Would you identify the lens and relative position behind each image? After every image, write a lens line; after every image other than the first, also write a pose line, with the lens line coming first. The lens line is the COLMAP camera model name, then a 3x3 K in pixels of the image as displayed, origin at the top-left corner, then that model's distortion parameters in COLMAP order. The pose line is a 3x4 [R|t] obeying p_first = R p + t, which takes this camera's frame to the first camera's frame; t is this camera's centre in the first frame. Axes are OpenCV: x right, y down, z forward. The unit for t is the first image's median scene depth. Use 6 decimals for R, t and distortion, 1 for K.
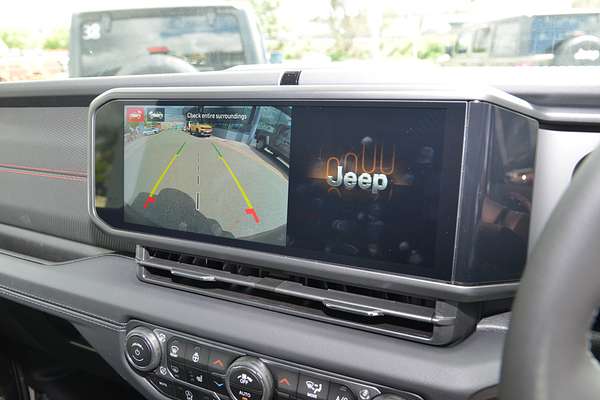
lens RADIAL K [[461.2, 0, 300.0], [0, 461.2, 200.0], [0, 0, 1]] dist [-0.000745, 0.001266]
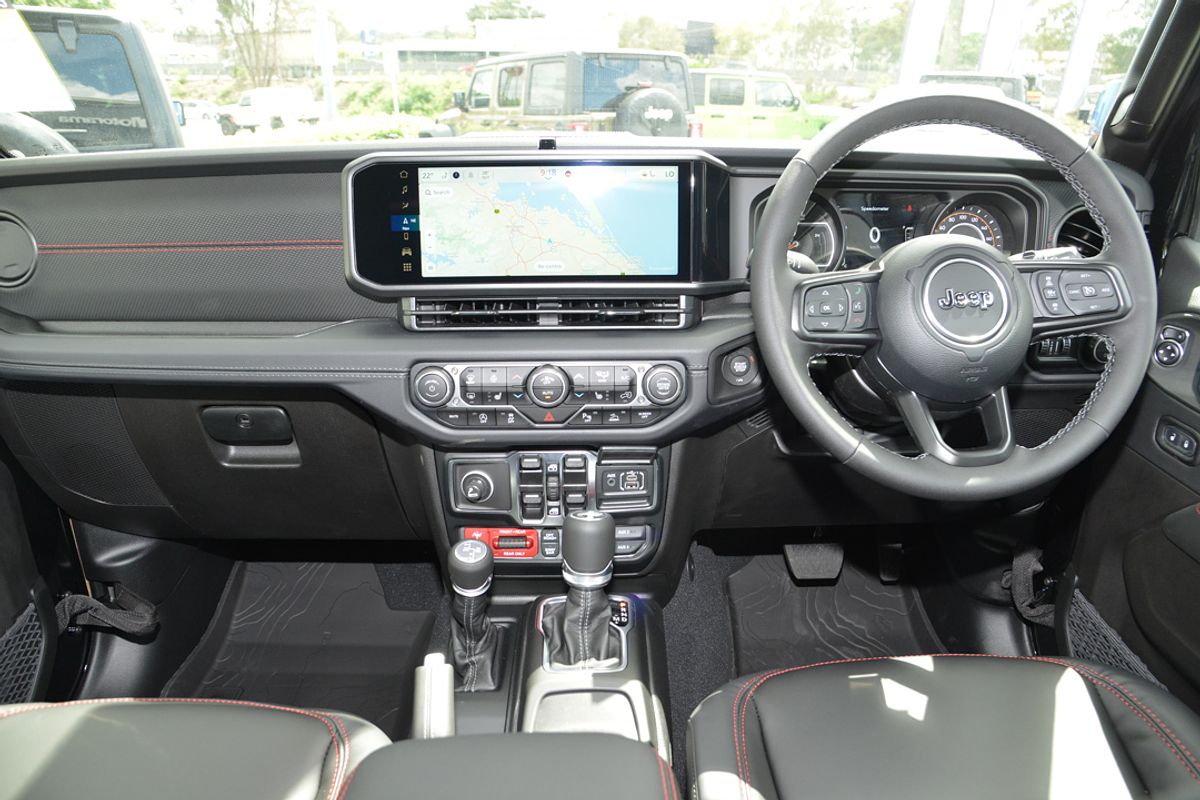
lens RADIAL K [[830.5, 0, 600.0], [0, 830.5, 400.0], [0, 0, 1]] dist [-0.154055, 0.091550]
pose [[0.889195, -0.121702, 0.441046, -0.792268], [0.102048, 0.992445, 0.068115, 0.238300], [-0.446004, -0.015560, 0.894896, -0.873483]]
